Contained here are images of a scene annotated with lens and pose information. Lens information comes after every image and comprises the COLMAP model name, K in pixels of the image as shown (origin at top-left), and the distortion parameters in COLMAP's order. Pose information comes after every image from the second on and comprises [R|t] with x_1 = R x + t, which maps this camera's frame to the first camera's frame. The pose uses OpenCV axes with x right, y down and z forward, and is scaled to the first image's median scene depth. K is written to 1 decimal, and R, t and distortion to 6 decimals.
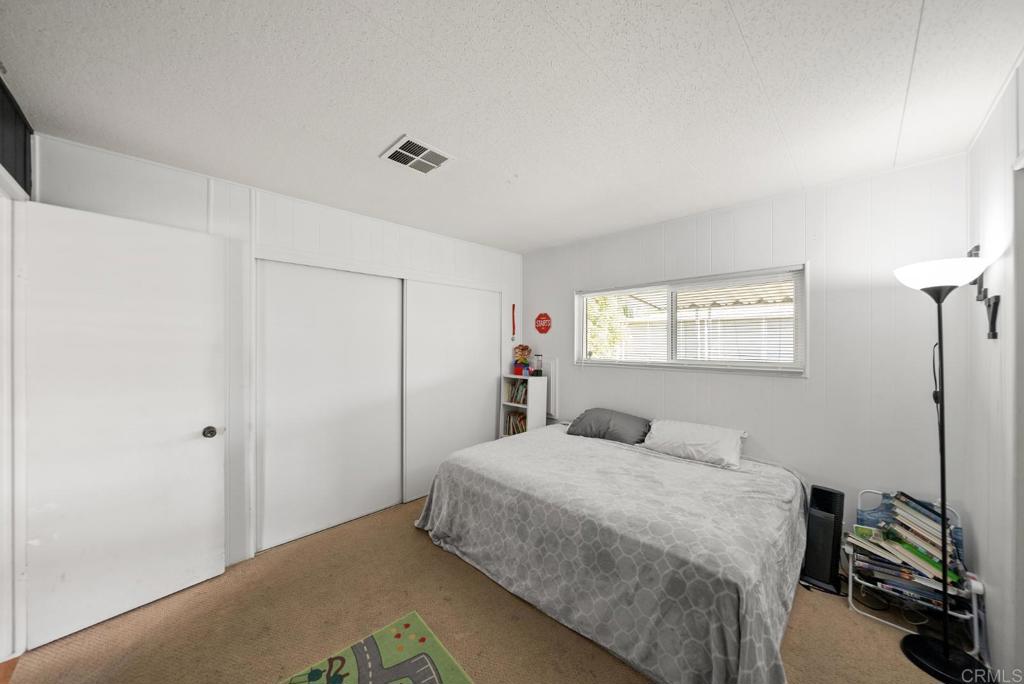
lens RADIAL K [[357.2, 0, 512.0], [0, 357.2, 341.5], [0, 0, 1]] dist [0.001431, -0.000197]
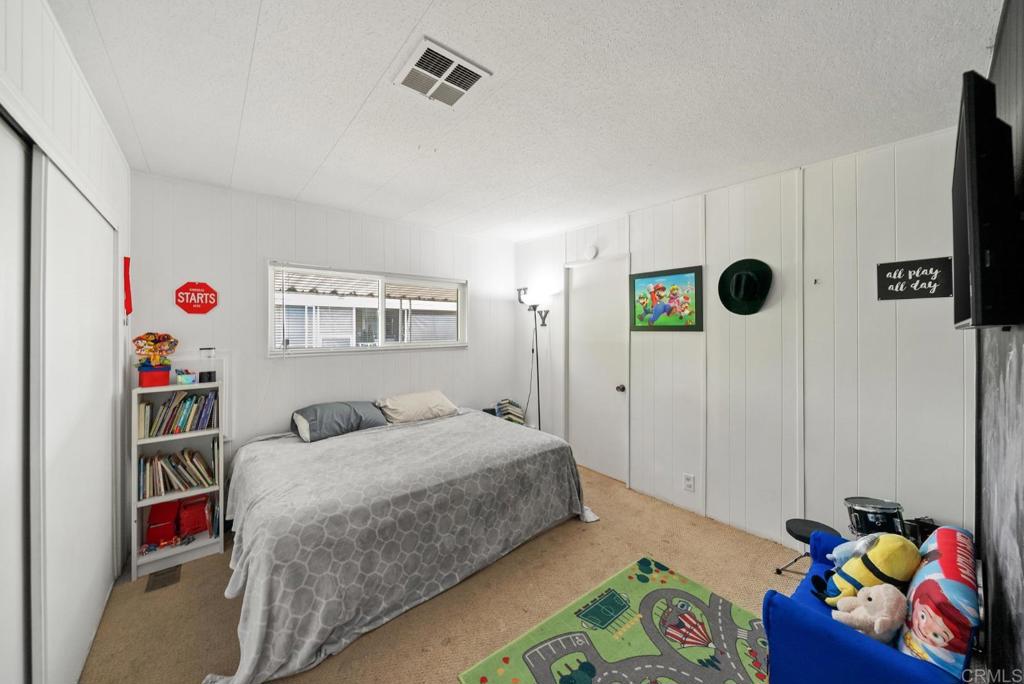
lens RADIAL K [[357.2, 0, 511.2], [0, 357.2, 327.4], [0, 0, 1]] dist [0.001431, -0.000197]
pose [[0.090717, -0.001224, 0.995876, -0.797402], [-0.002521, 0.999996, 0.001459, -0.001925], [-0.995874, -0.002643, 0.090714, 0.632929]]
